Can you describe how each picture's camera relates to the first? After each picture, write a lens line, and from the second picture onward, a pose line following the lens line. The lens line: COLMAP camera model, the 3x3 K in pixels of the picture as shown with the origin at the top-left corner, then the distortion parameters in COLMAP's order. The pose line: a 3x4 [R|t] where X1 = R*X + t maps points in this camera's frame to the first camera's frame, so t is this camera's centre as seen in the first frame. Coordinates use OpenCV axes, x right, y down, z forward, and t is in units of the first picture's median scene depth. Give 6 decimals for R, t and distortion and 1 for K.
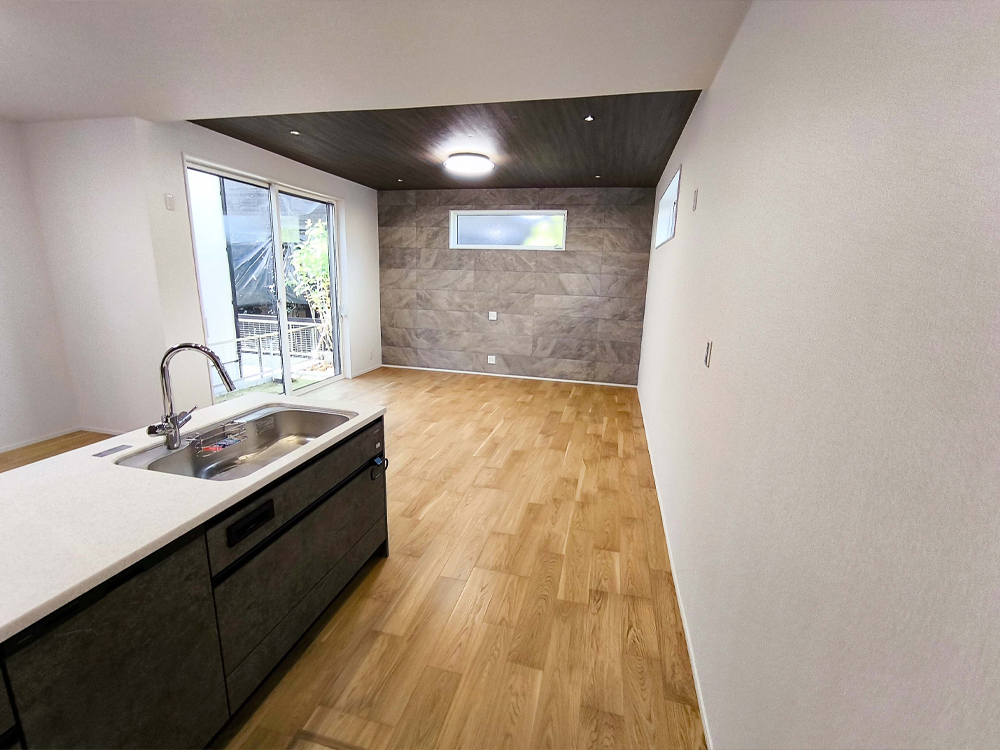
lens RADIAL K [[459.5, 0, 498.2], [0, 459.5, 369.0], [0, 0, 1]] dist [0.002133, 0.001442]
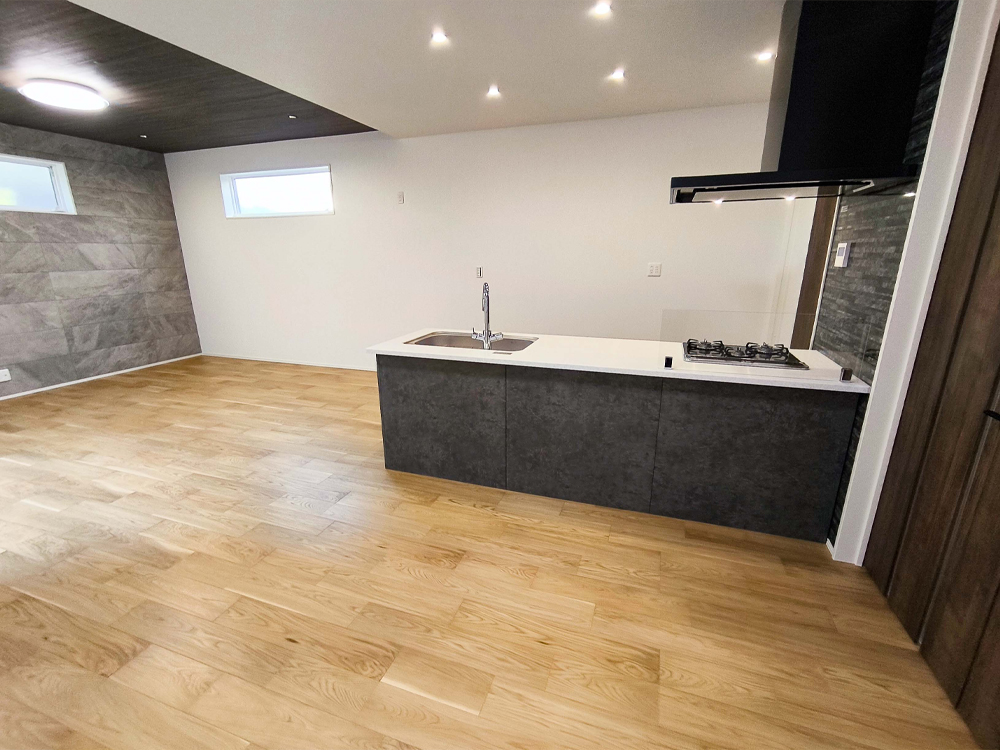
lens RADIAL K [[459.5, 0, 494.1], [0, 459.5, 378.5], [0, 0, 1]] dist [0.002133, 0.001442]
pose [[0.110034, -0.299871, 0.947613, -0.634643], [0.212456, 0.938463, 0.272305, -0.051762], [-0.970956, 0.171364, 0.166972, 0.199408]]
